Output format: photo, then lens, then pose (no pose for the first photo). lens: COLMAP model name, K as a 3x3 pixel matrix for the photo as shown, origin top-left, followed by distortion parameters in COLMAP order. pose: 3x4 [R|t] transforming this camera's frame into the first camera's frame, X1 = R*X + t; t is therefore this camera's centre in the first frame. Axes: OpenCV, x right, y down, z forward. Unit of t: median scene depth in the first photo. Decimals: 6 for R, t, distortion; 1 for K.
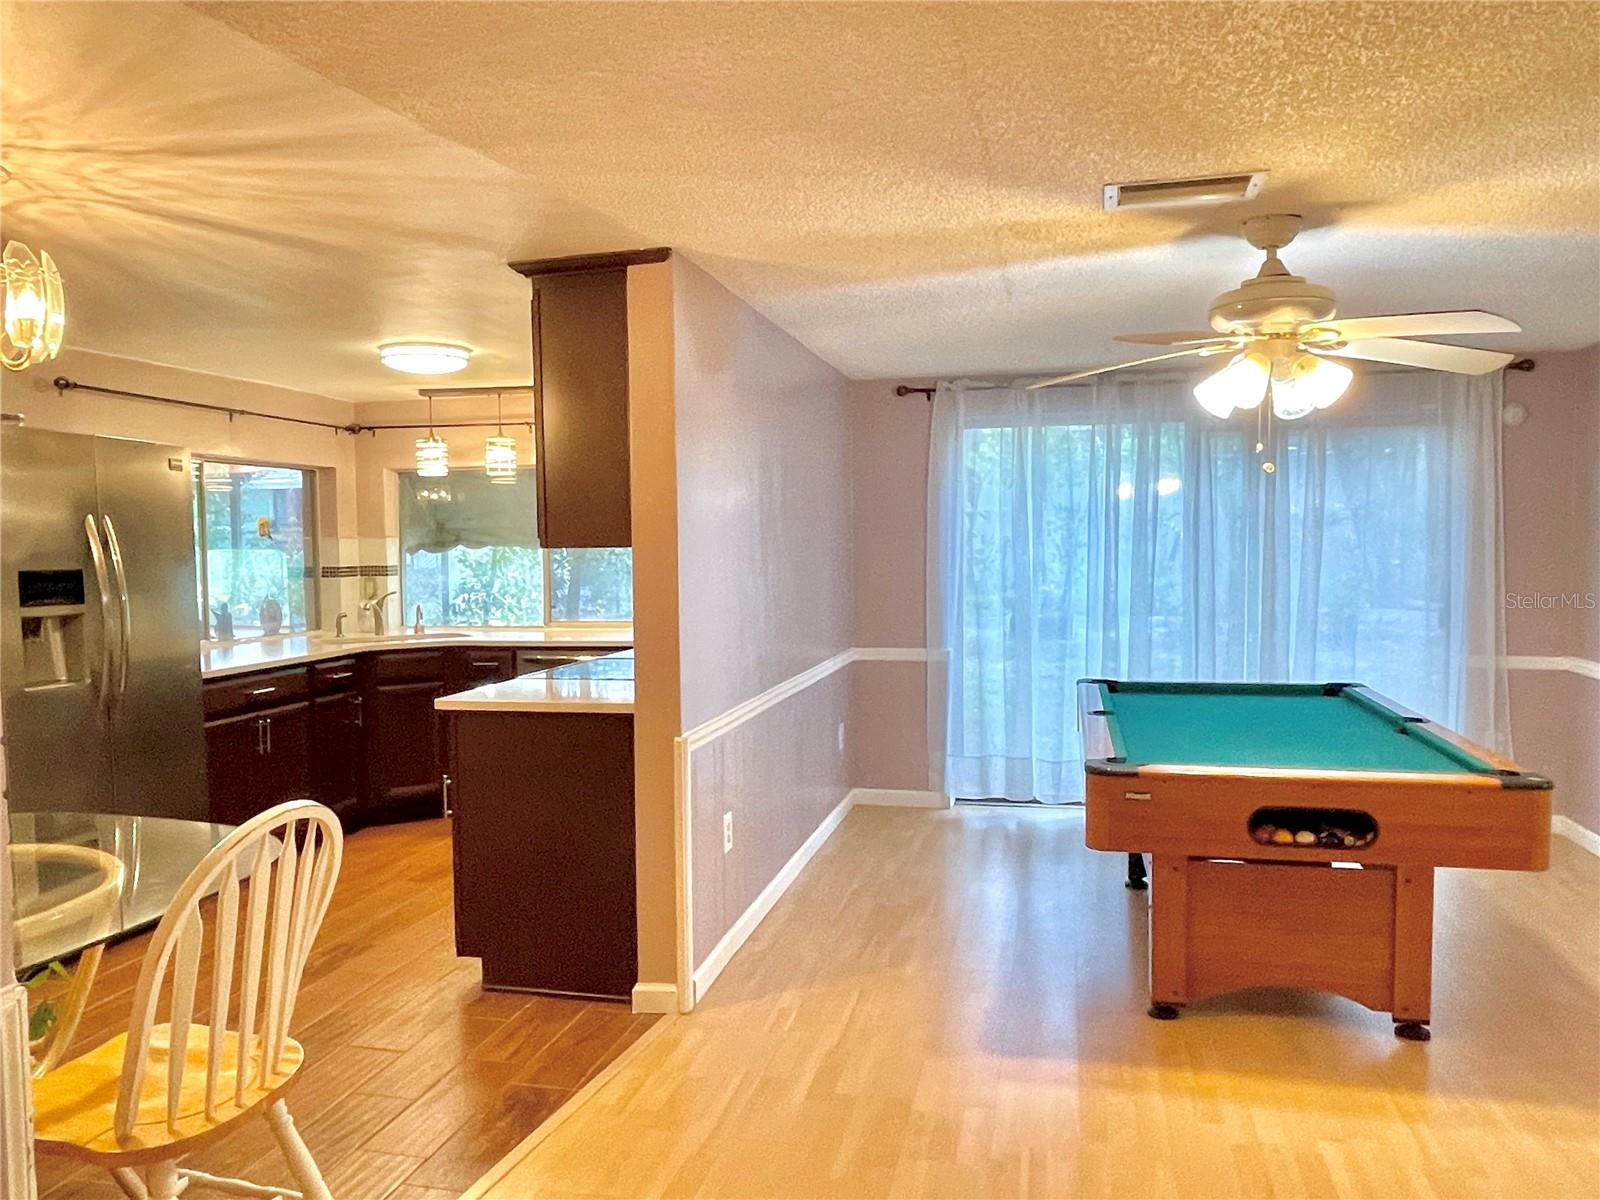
lens RADIAL K [[1248.0, 0, 803.3], [0, 1248.0, 603.8], [0, 0, 1]] dist [0.000547, -0.015223]
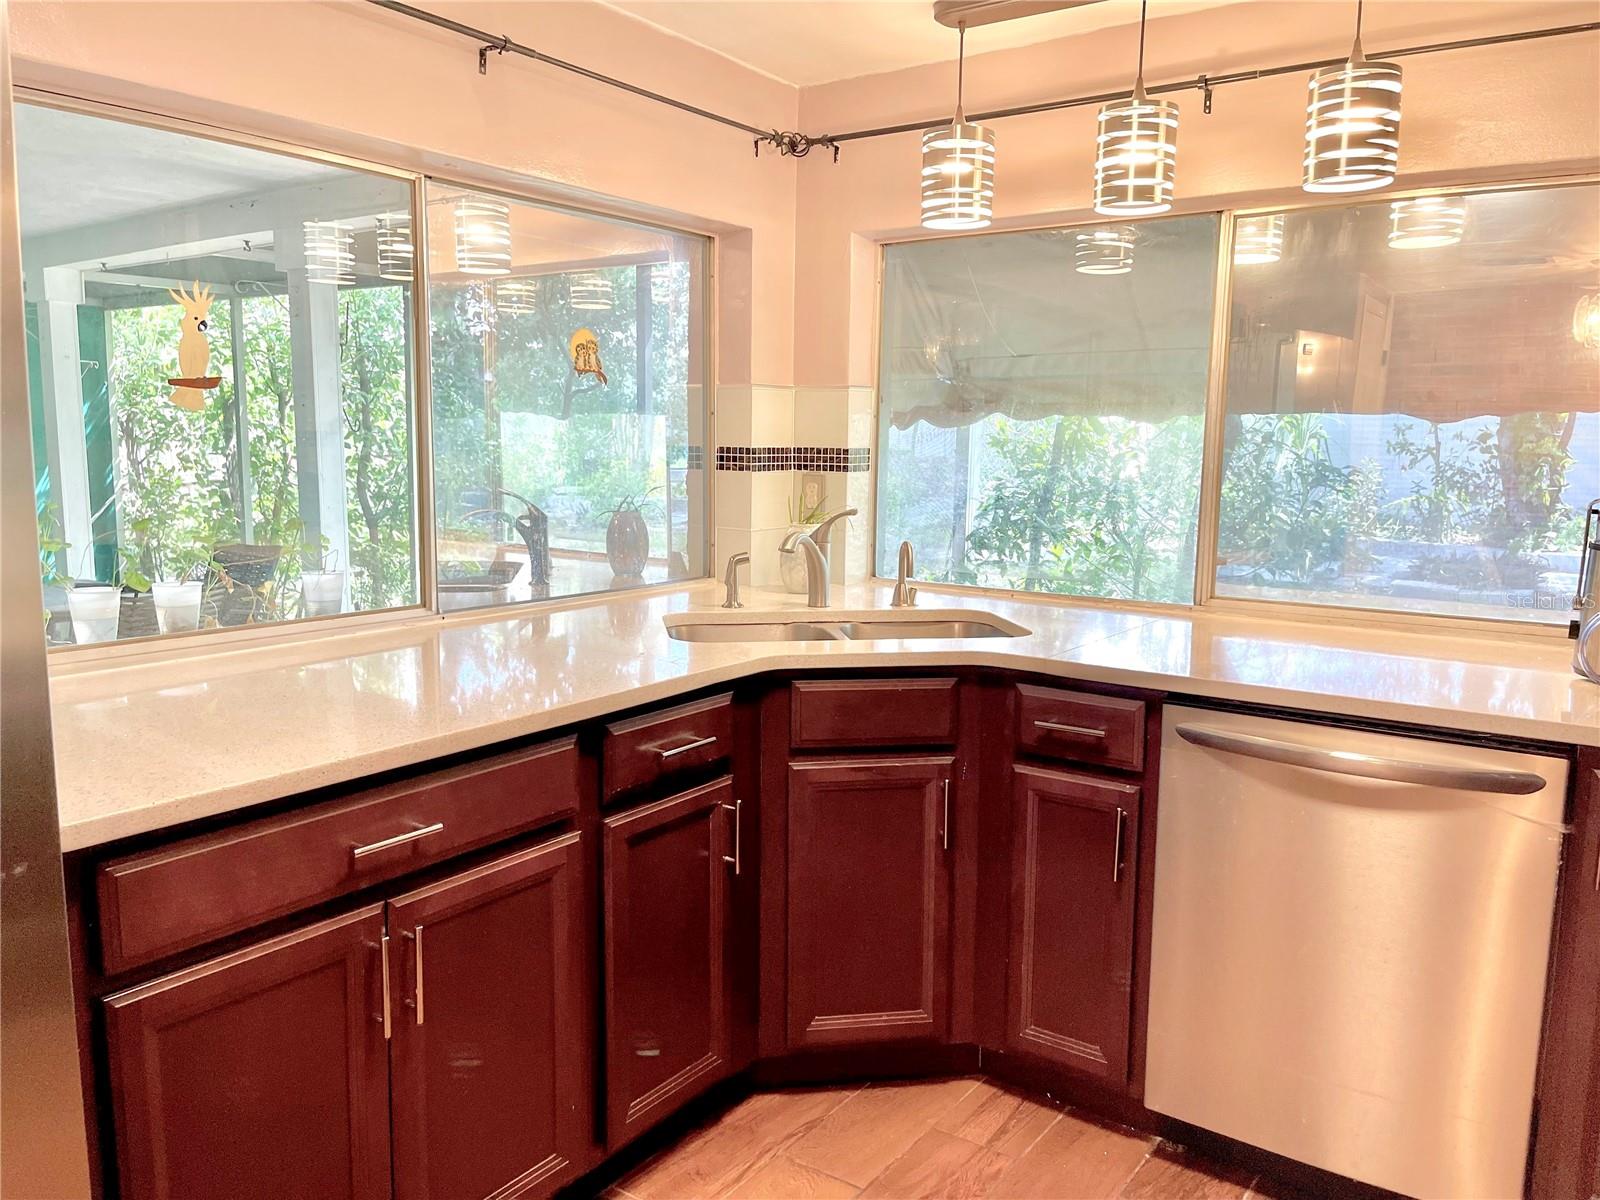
lens RADIAL K [[1205.0, 0, 799.9], [0, 1205.0, 602.8], [0, 0, 1]] dist [0.087784, 0.001164]
pose [[0.920949, 0.083111, -0.380718, -0.174523], [-0.048543, 0.993849, 0.099535, -0.017521], [0.386648, -0.073185, 0.919319, 0.577408]]
